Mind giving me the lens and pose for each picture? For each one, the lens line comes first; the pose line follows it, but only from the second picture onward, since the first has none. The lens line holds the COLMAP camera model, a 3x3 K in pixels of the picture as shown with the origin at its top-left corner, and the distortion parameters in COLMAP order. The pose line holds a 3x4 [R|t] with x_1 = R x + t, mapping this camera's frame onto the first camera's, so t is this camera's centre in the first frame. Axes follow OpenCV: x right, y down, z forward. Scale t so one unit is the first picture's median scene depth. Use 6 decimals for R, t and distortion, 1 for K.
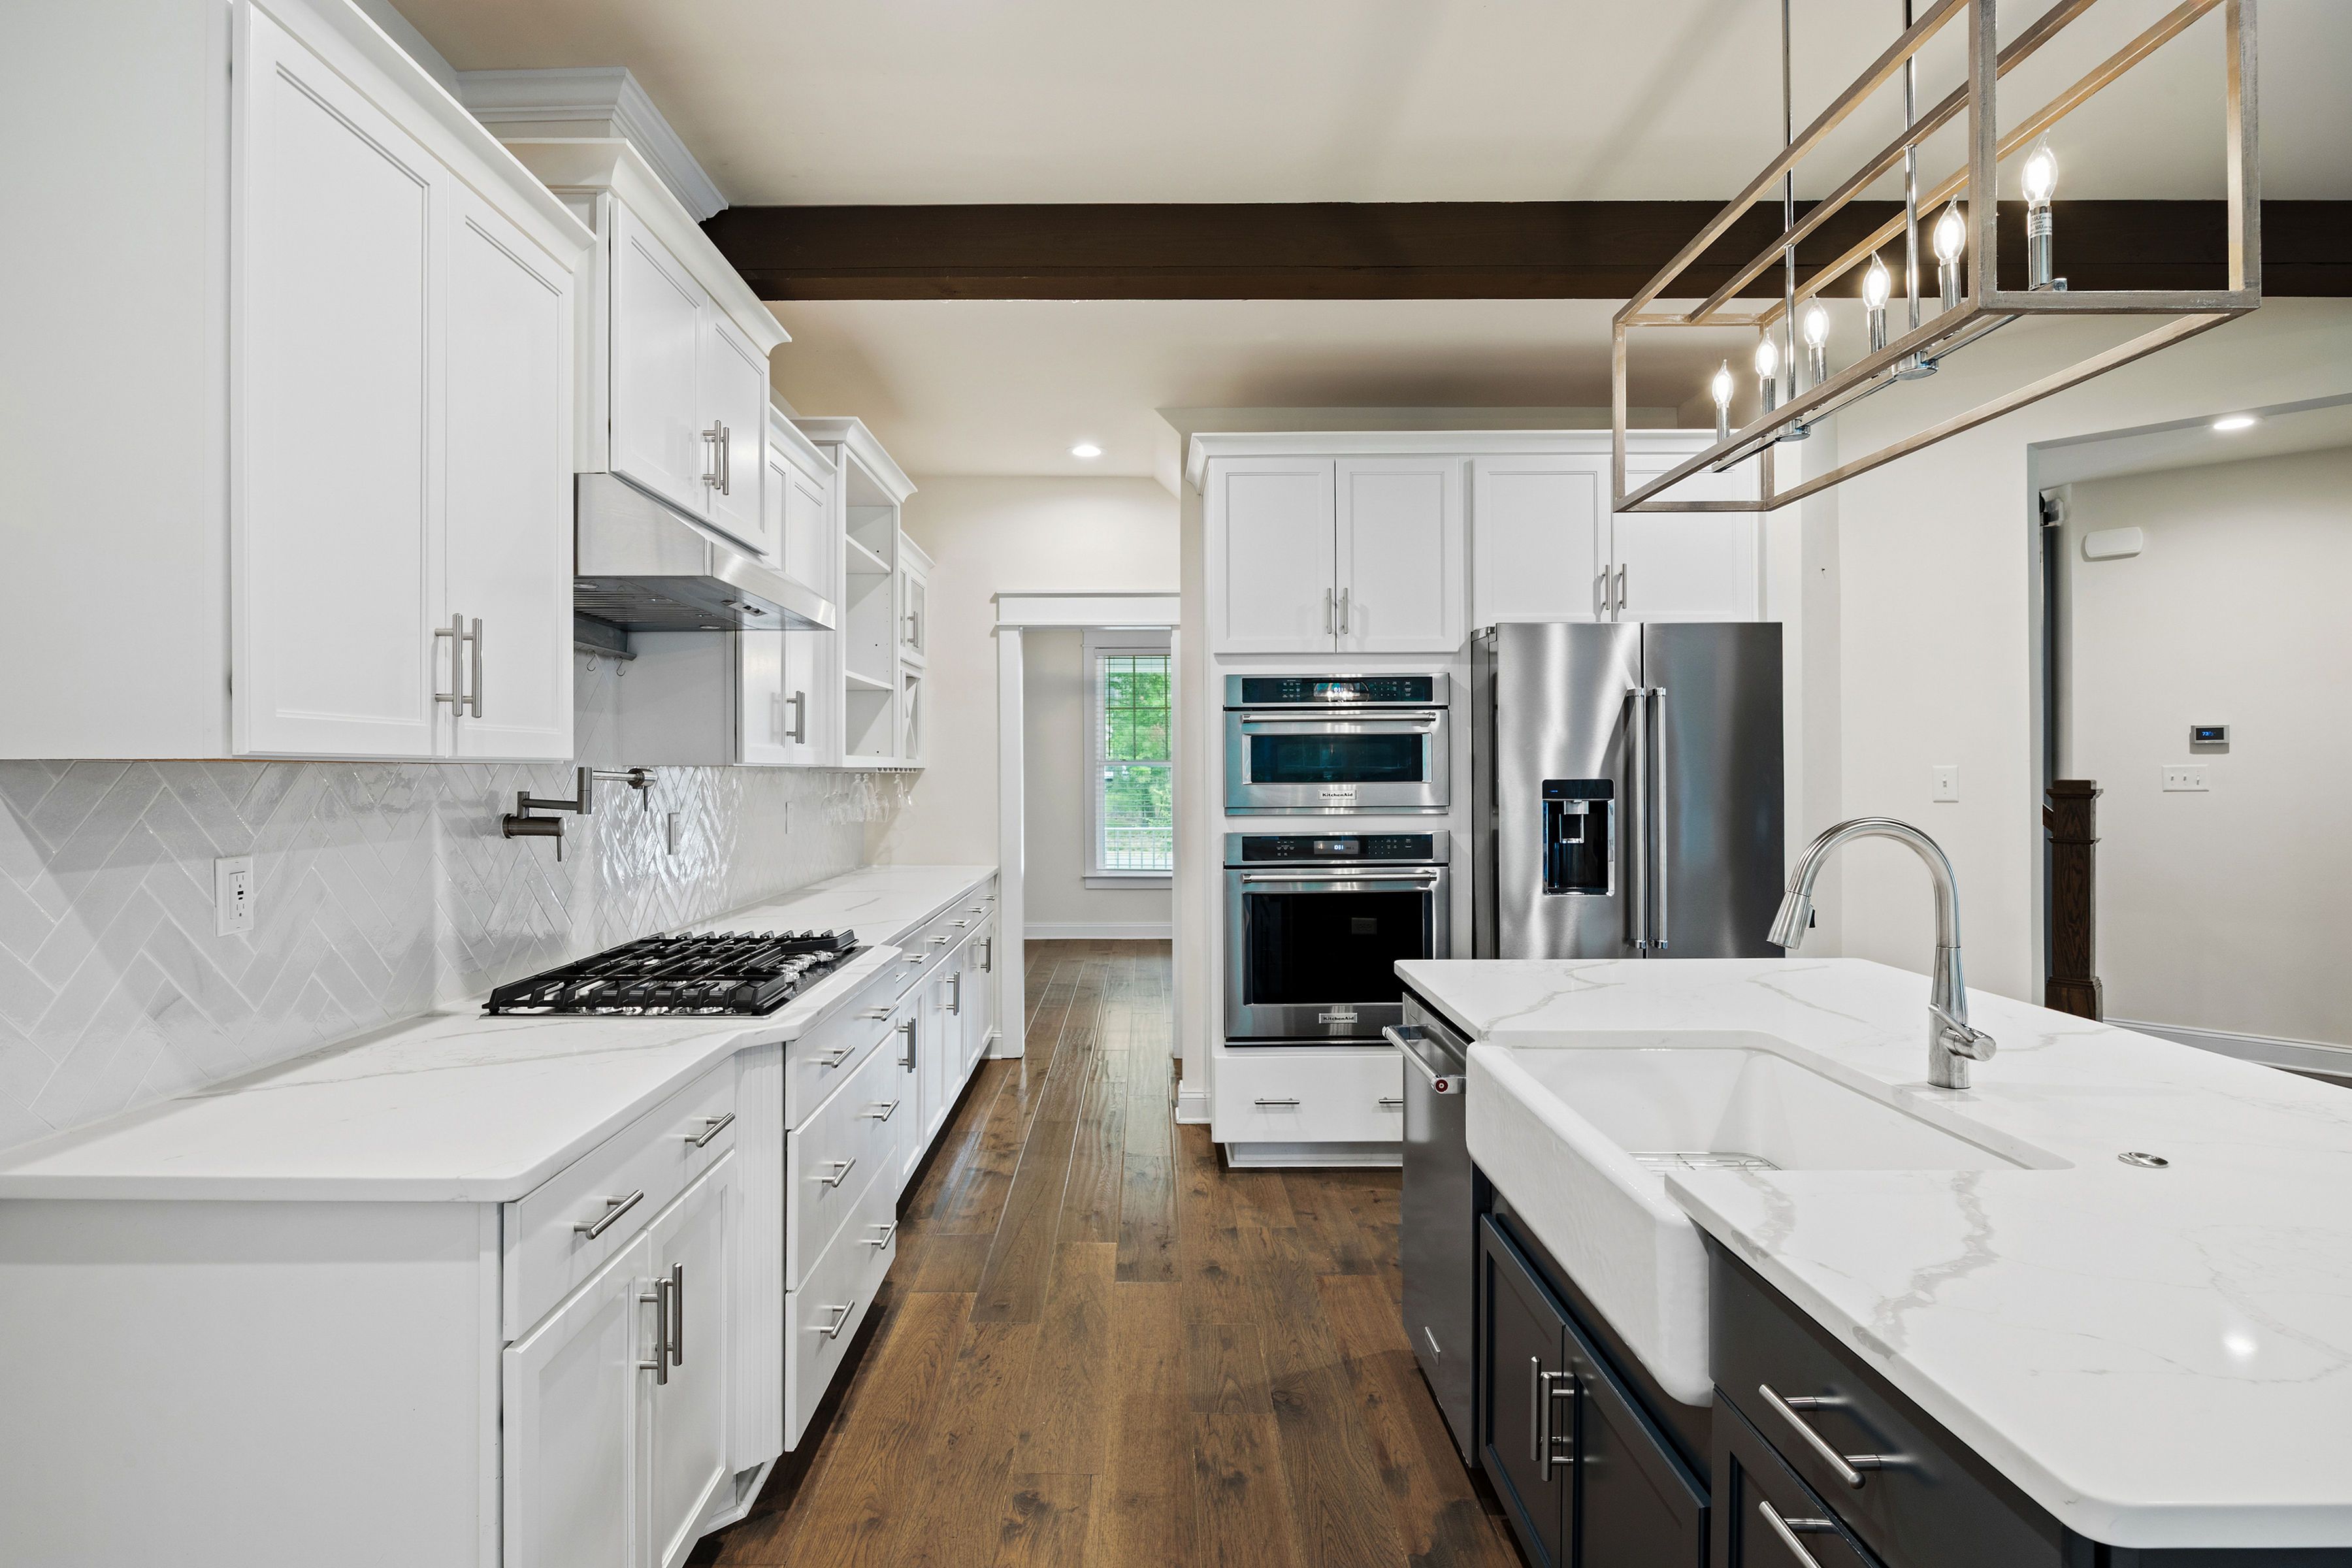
lens RADIAL K [[1239.8, 0, 1143.6], [0, 1239.8, 770.0], [0, 0, 1]] dist [-0.001660, -0.000834]
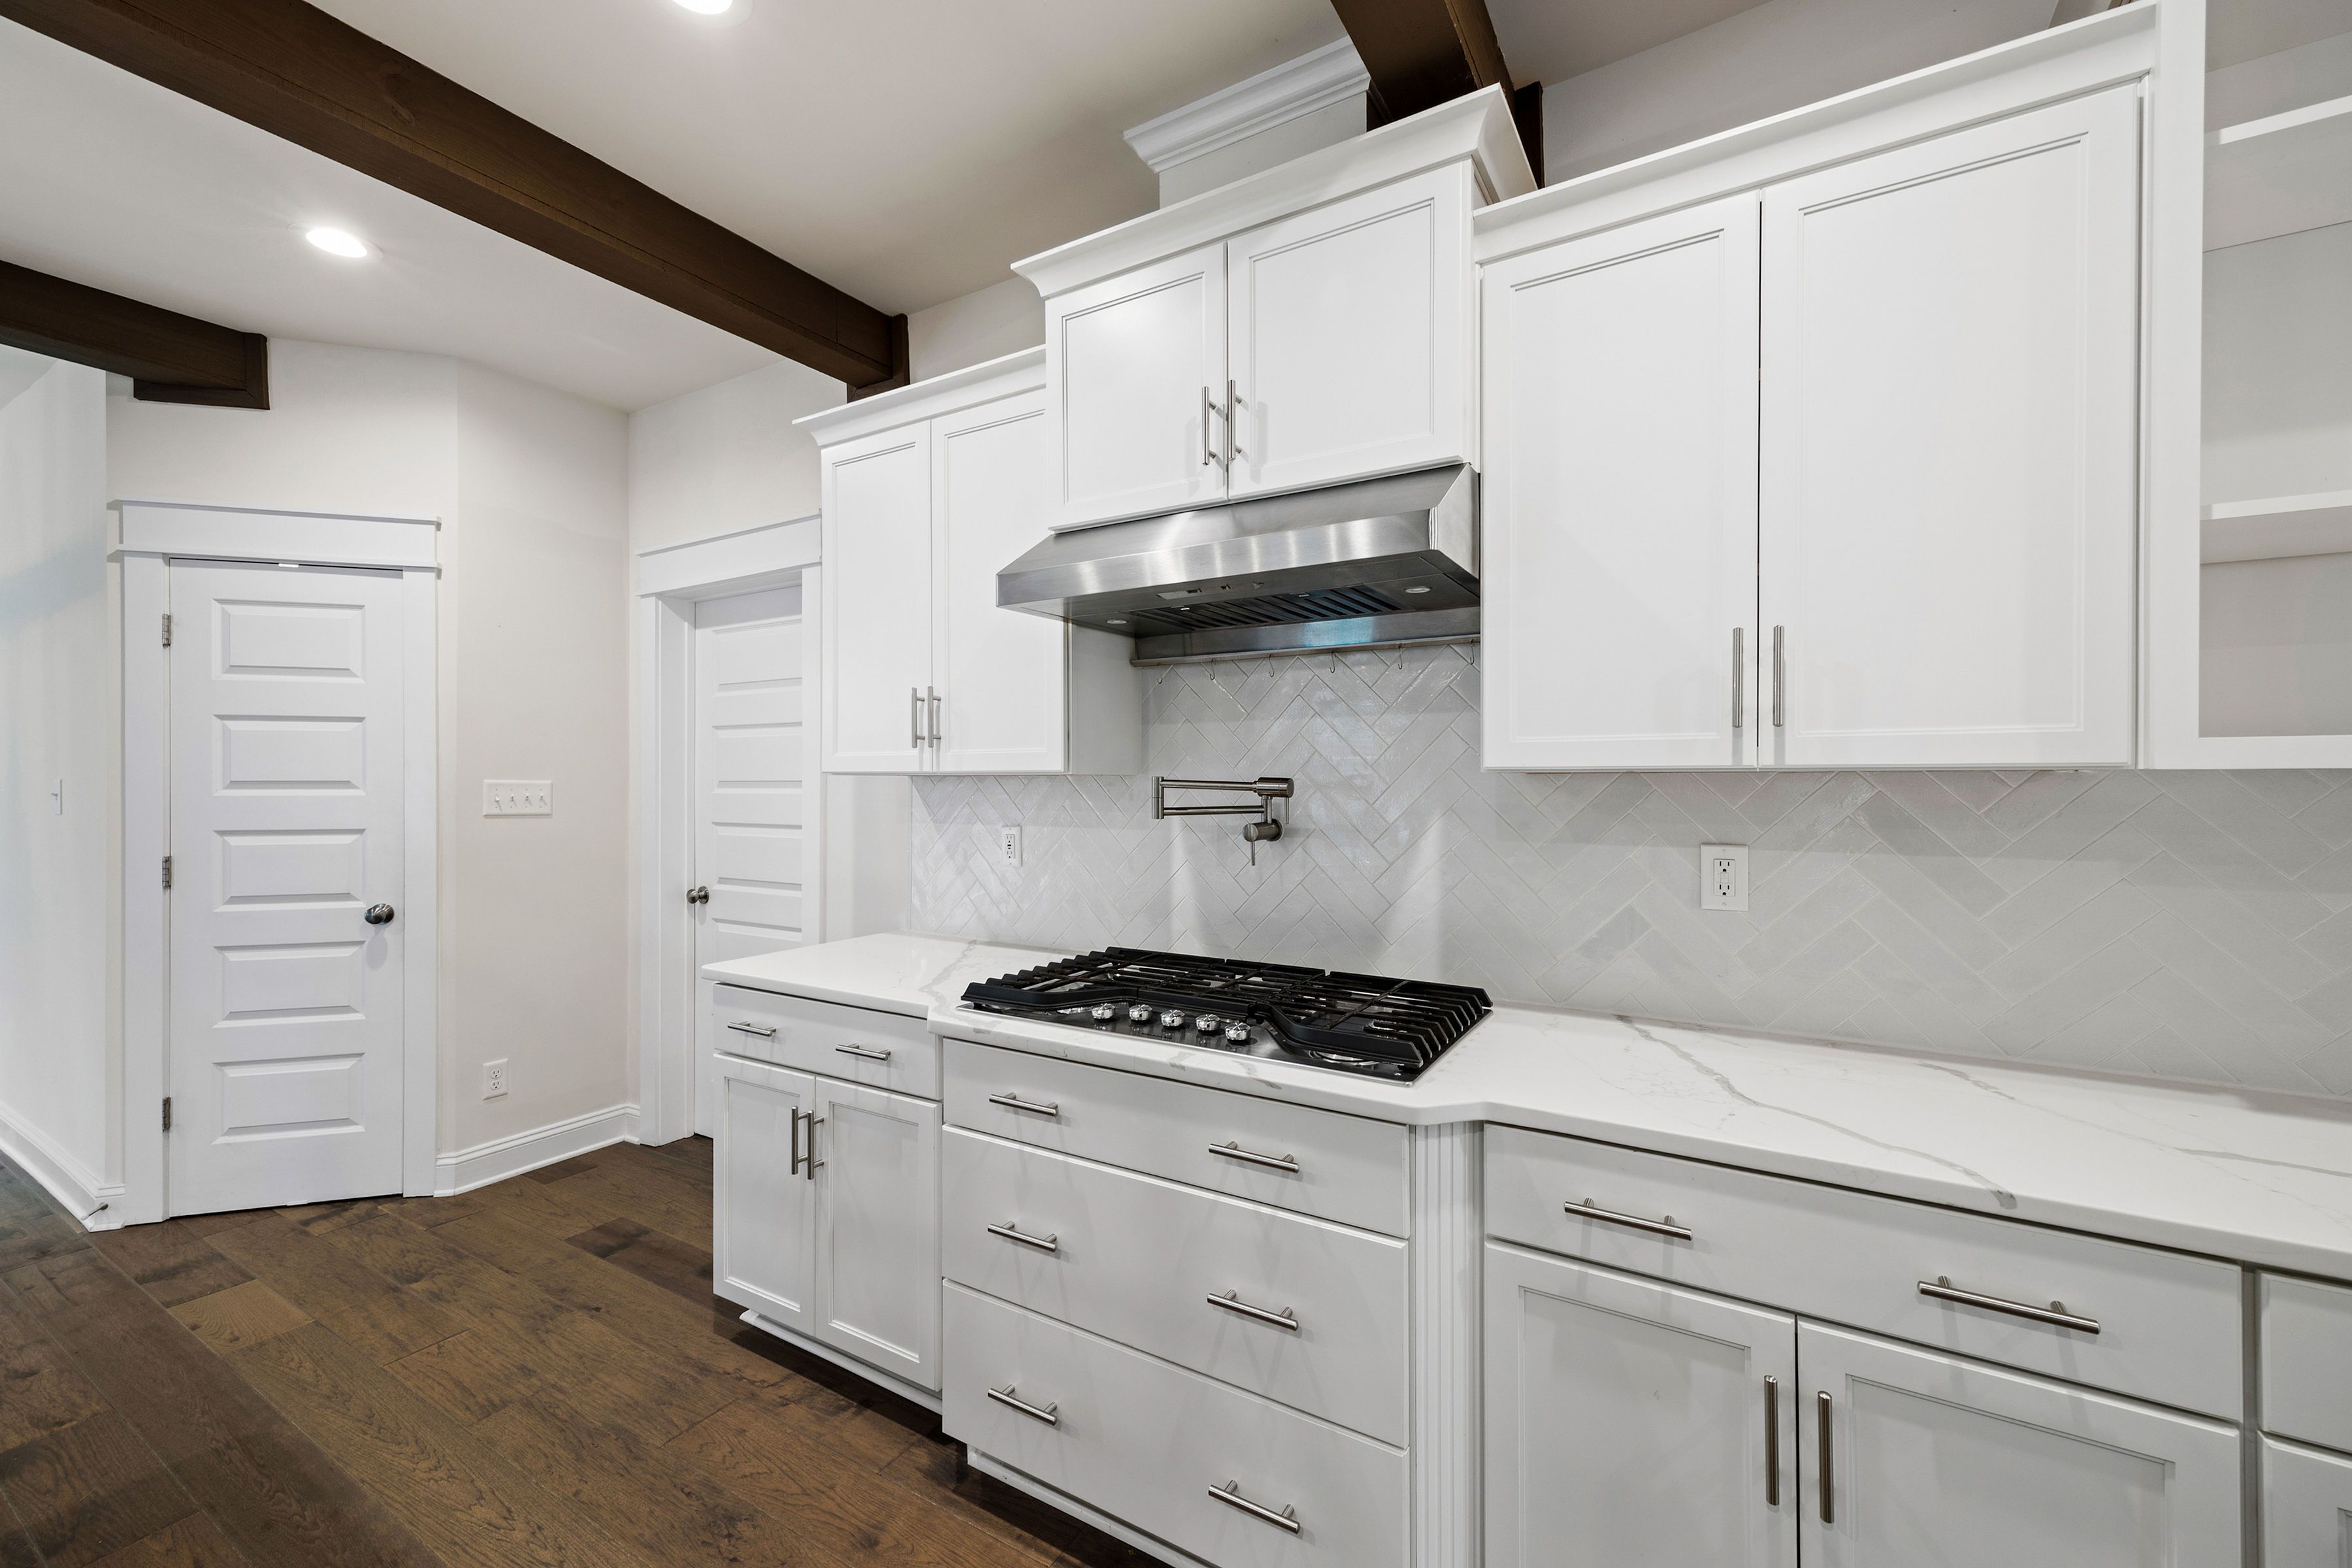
lens RADIAL K [[963.1, 0, 1167.0], [0, 963.1, 785.3], [0, 0, 1]] dist [0.010437, -0.003210]
pose [[-0.515686, 0.005172, -0.856762, 0.206434], [0.000858, 0.999984, 0.005520, 0.000534], [0.856777, 0.002111, -0.515683, 1.037398]]
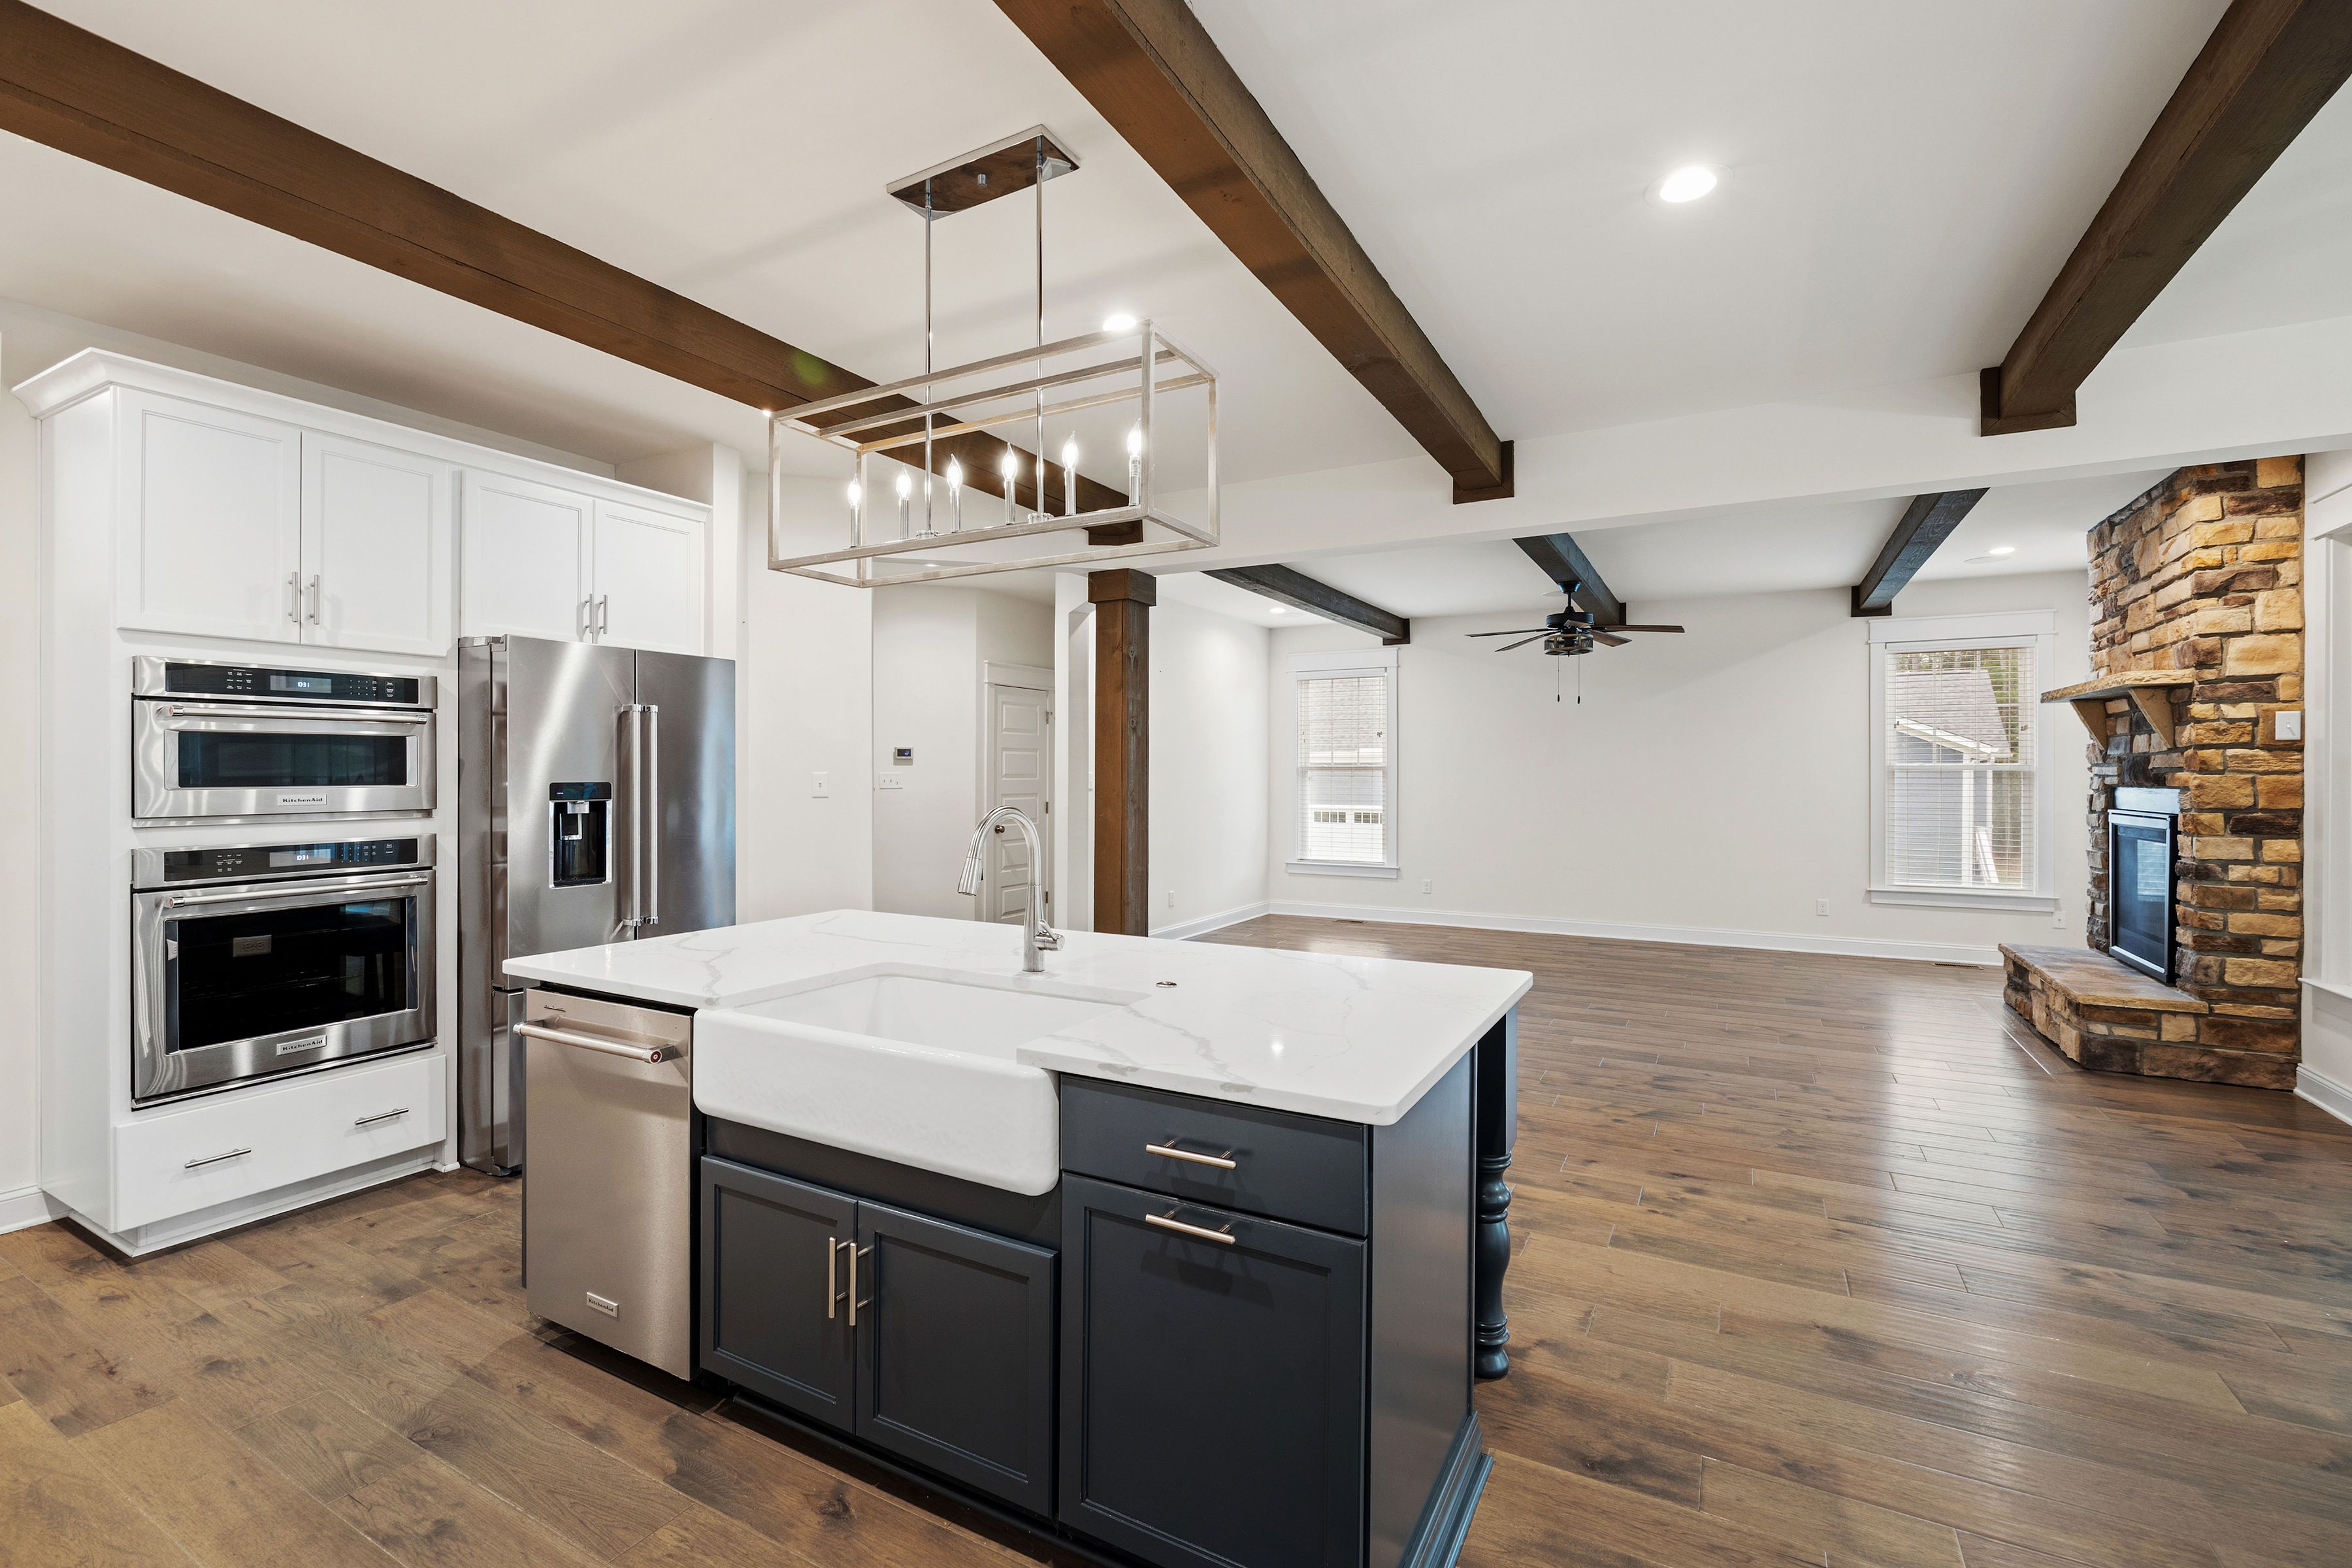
lens RADIAL K [[1036.3, 0, 1154.1], [0, 1036.3, 775.0], [0, 0, 1]] dist [-0.010976, 0.000735]
pose [[0.489962, 0.003595, 0.871736, -0.234887], [-0.004479, 0.999989, -0.001606, 0.000199], [-0.871732, -0.003118, 0.489973, 0.102410]]
